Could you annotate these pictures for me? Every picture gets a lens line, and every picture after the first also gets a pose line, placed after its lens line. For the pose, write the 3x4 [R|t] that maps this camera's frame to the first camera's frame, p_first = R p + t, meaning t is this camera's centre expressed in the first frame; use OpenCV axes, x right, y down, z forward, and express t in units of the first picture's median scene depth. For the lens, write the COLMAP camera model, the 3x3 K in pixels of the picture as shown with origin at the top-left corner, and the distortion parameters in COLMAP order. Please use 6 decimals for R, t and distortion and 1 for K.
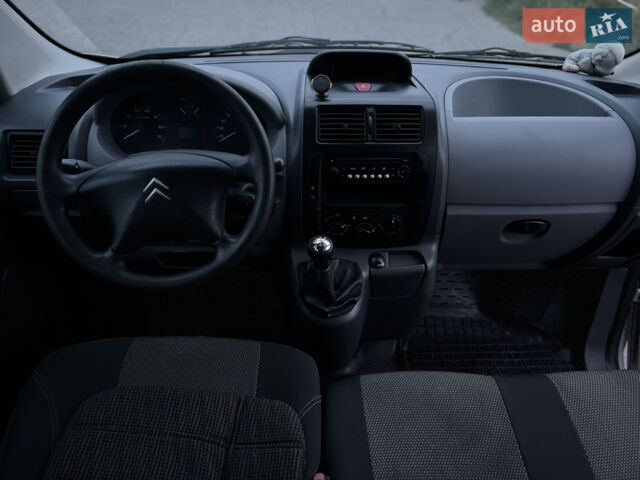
lens RADIAL K [[477.8, 0, 318.5], [0, 477.8, 238.6], [0, 0, 1]] dist [0.072389, -0.072060]
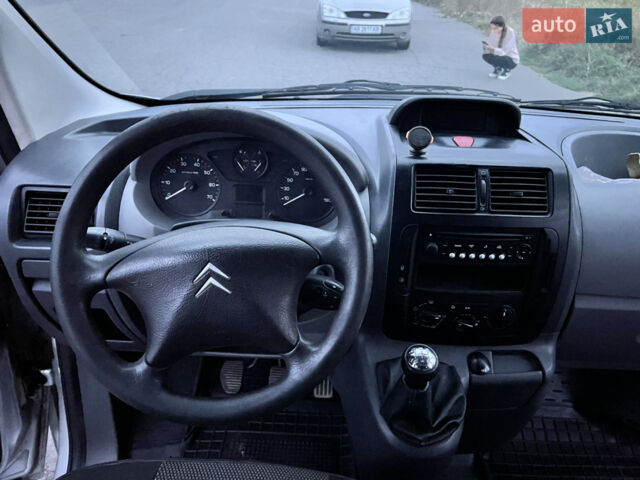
lens RADIAL K [[486.4, 0, 322.8], [0, 486.4, 241.2], [0, 0, 1]] dist [0.080214, -0.090503]
pose [[0.998856, 0.033354, -0.034259, -0.112281], [-0.036051, 0.996030, -0.081393, -0.078926], [0.031408, 0.082535, 0.996093, 0.205200]]
